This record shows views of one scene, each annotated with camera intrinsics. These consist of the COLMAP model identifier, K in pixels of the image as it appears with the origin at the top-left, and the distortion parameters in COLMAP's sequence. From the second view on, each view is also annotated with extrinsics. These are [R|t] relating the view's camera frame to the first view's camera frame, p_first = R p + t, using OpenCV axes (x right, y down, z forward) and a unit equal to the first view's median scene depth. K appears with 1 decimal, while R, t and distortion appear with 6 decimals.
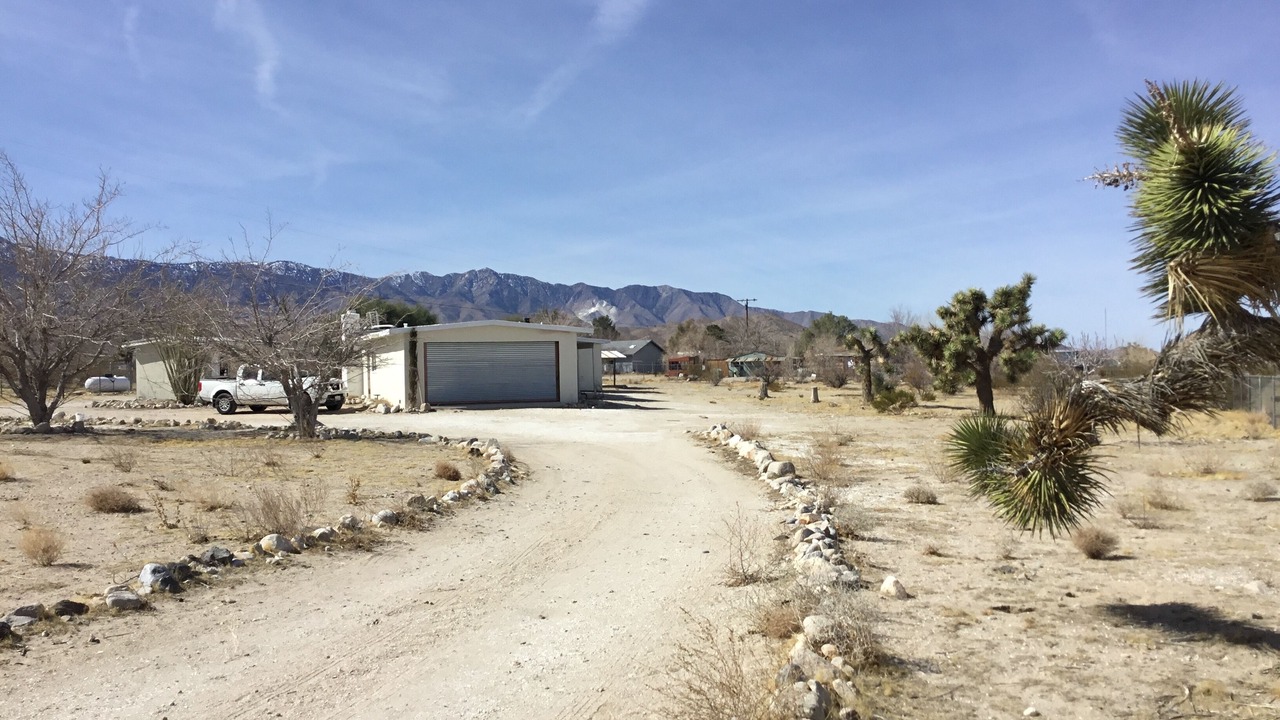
lens RADIAL K [[1783.3, 0, 645.2], [0, 1783.3, 365.4], [0, 0, 1]] dist [0.019059, 0.610253]
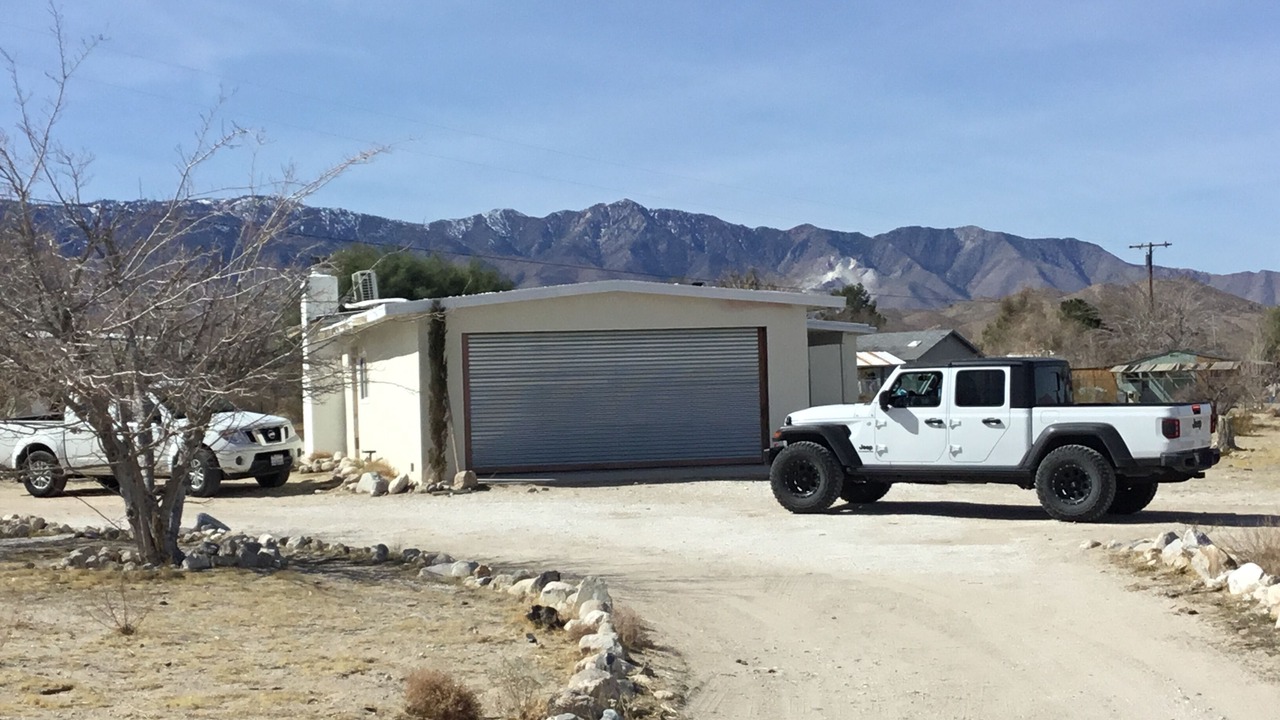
lens RADIAL K [[1783.3, 0, 645.2], [0, 1783.3, 365.4], [0, 0, 1]] dist [0.019059, 0.610253]
pose [[0.993446, -0.011501, -0.113721, -0.027971], [0.010120, 0.999868, -0.012713, 0.001105], [0.113852, 0.011479, 0.993431, 0.557285]]
